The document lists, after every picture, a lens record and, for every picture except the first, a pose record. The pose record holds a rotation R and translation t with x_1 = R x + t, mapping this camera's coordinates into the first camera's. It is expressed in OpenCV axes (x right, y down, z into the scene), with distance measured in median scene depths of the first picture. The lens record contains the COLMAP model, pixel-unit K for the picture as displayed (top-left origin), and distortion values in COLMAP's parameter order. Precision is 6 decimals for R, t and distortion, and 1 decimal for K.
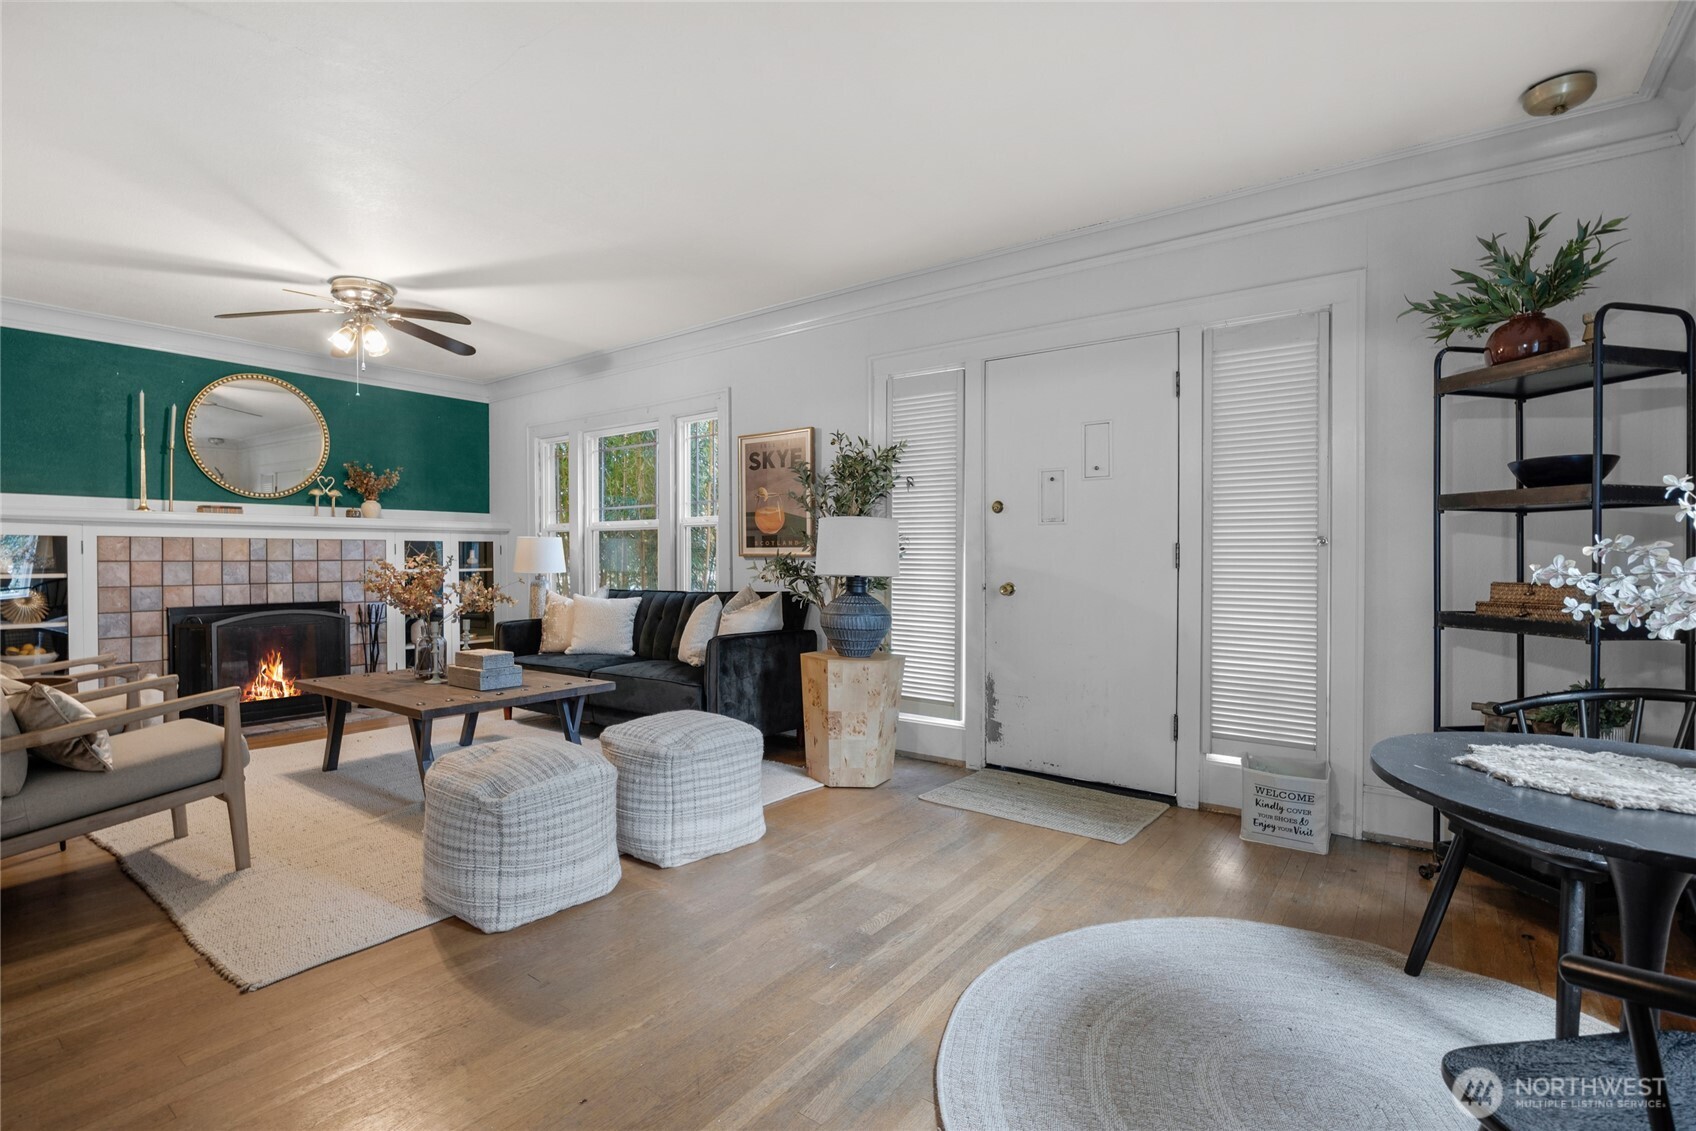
lens RADIAL K [[773.5, 0, 848.0], [0, 773.5, 565.5], [0, 0, 1]] dist [-0.013396, 0.000211]
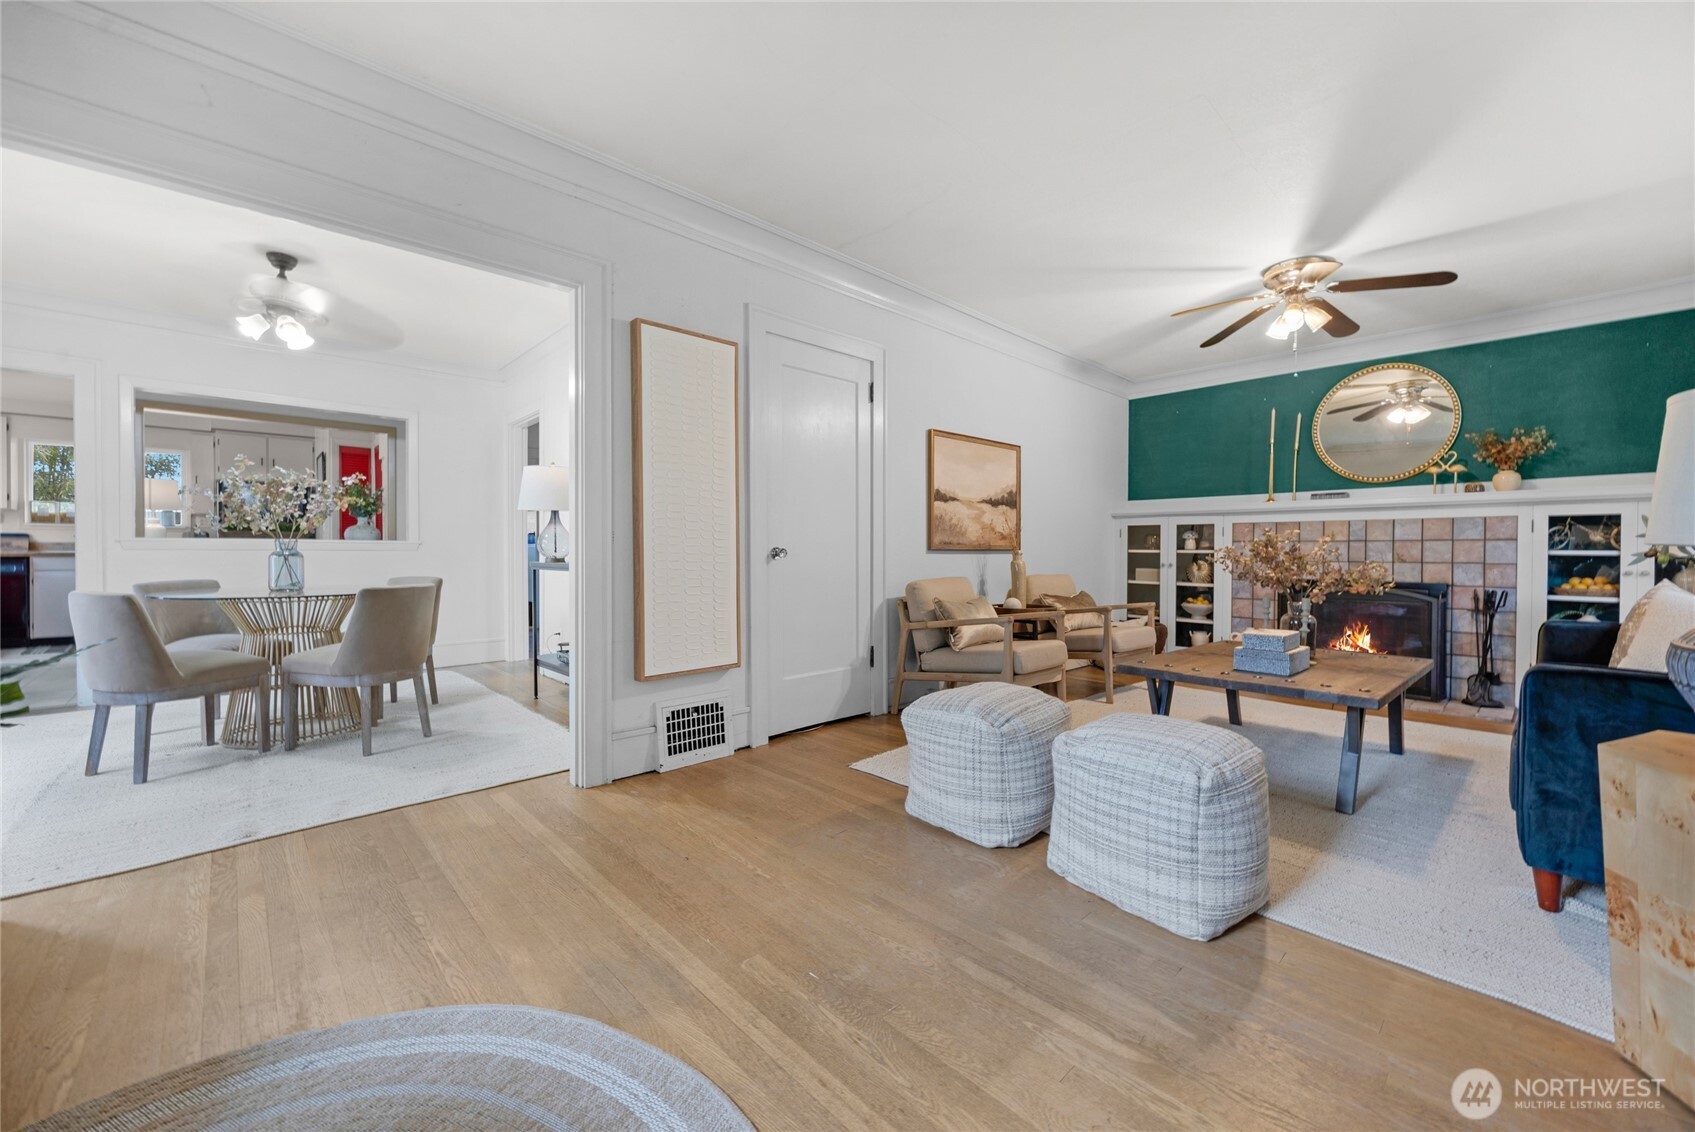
lens RADIAL K [[663.5, 0, 847.5], [0, 663.5, 566.0], [0, 0, 1]] dist [-0.006085, -0.000130]
pose [[-0.174483, 0.022866, -0.984395, 0.288058], [-0.012417, 0.999600, 0.025420, 0.015150], [0.984582, 0.016659, -0.174129, 0.477638]]
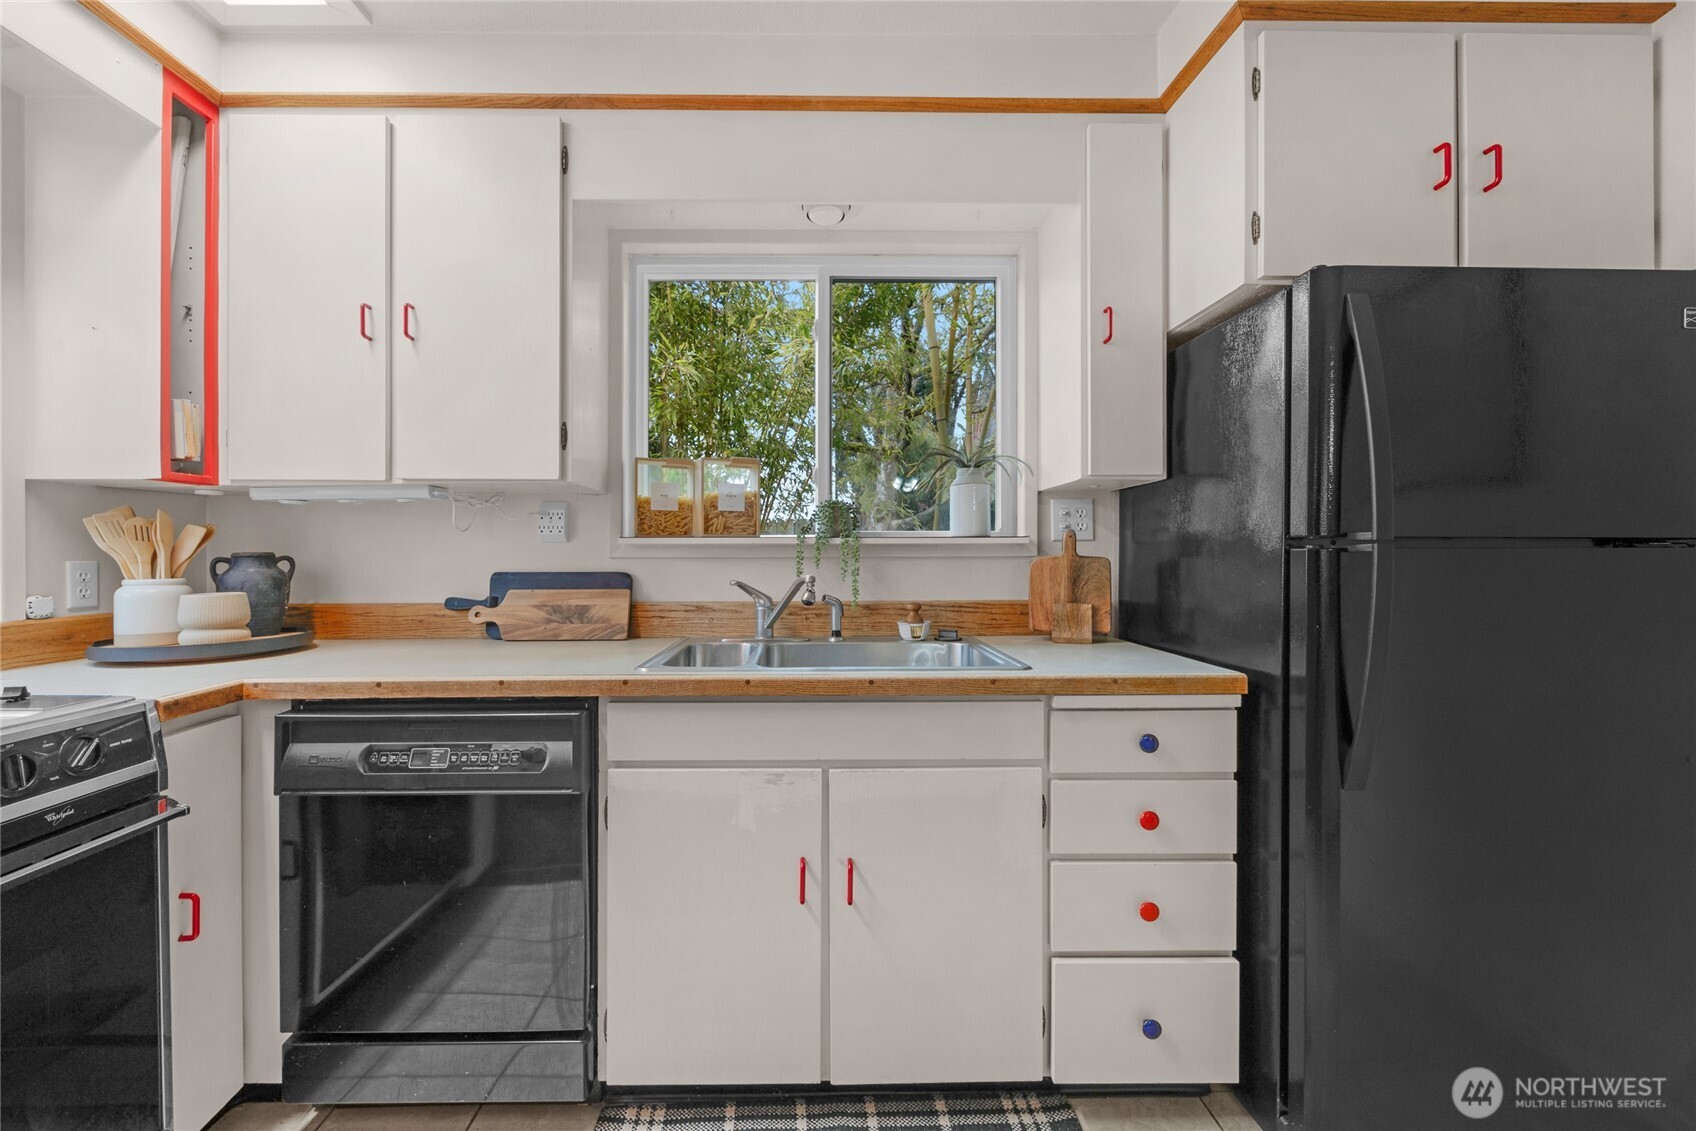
lens RADIAL K [[680.1, 0, 846.2], [0, 680.1, 553.6], [0, 0, 1]] dist [-0.000316, 0.000108]
pose [[-0.765099, 0.002977, -0.643906, -0.667030], [-0.005067, 0.999931, 0.010645, -0.015607], [0.643893, 0.011407, -0.765031, -1.161041]]
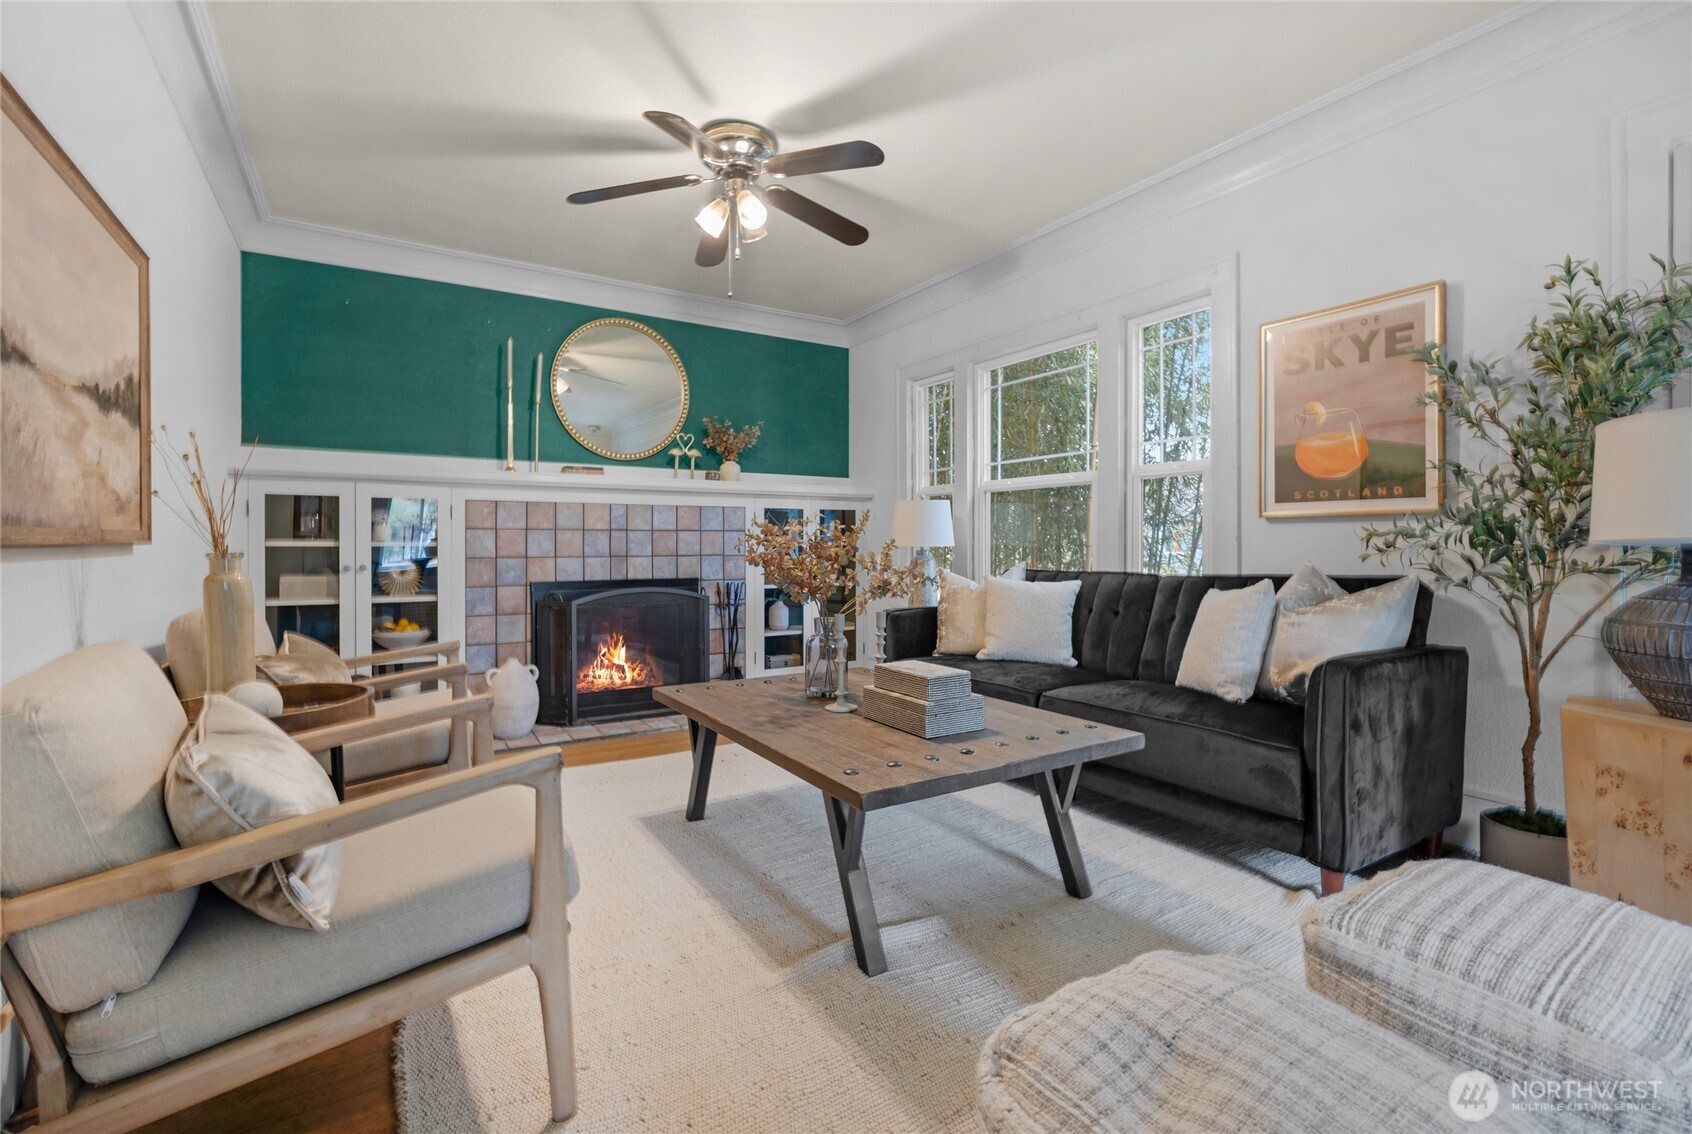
lens RADIAL K [[749.2, 0, 845.1], [0, 749.2, 544.0], [0, 0, 1]] dist [-0.013410, 0.000065]
pose [[0.931075, 0.002501, -0.364819, -0.233684], [-0.005128, 0.999967, -0.006231, 0.014466], [0.364792, 0.007673, 0.931057, 0.322622]]
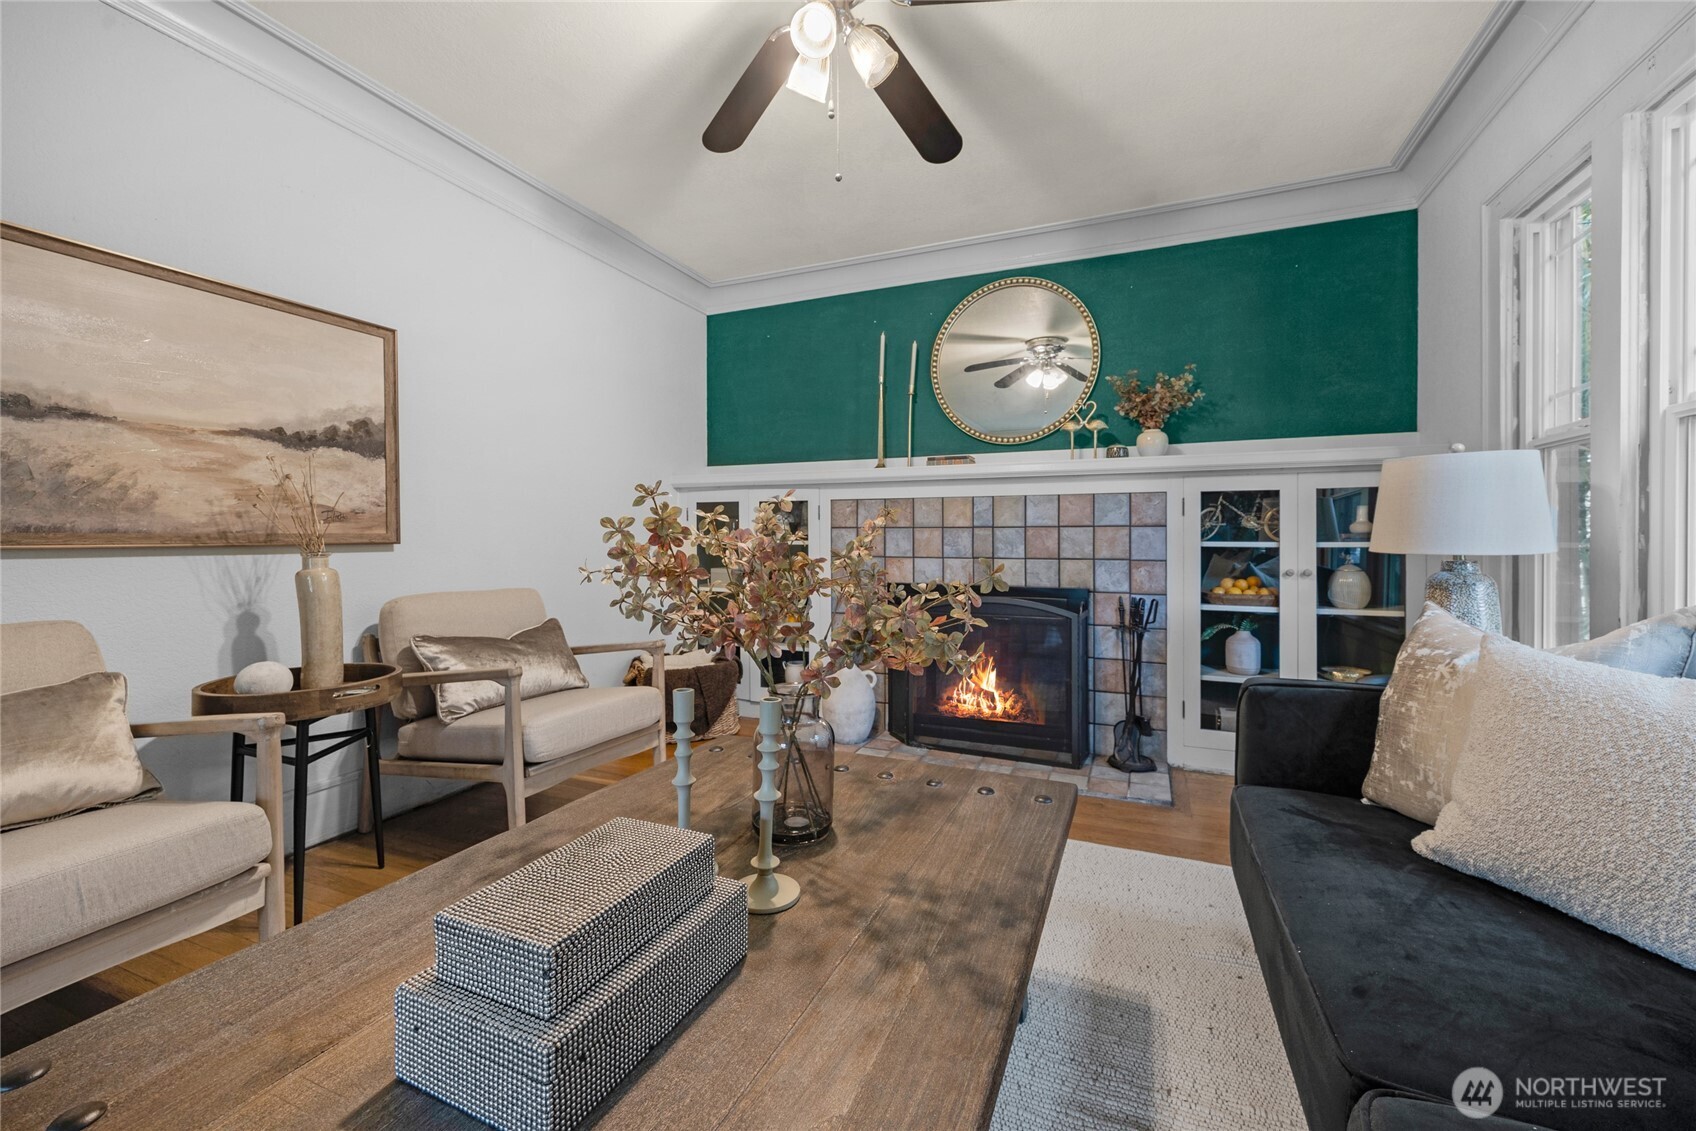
lens RADIAL K [[657.6, 0, 854.3], [0, 657.6, 547.0], [0, 0, 1]] dist [-0.000692, -0.000063]
pose [[0.229657, 0.015846, -0.973143, -0.190093], [-0.010019, 0.999853, 0.013916, 0.005775], [0.973220, 0.006554, 0.229782, 0.770222]]
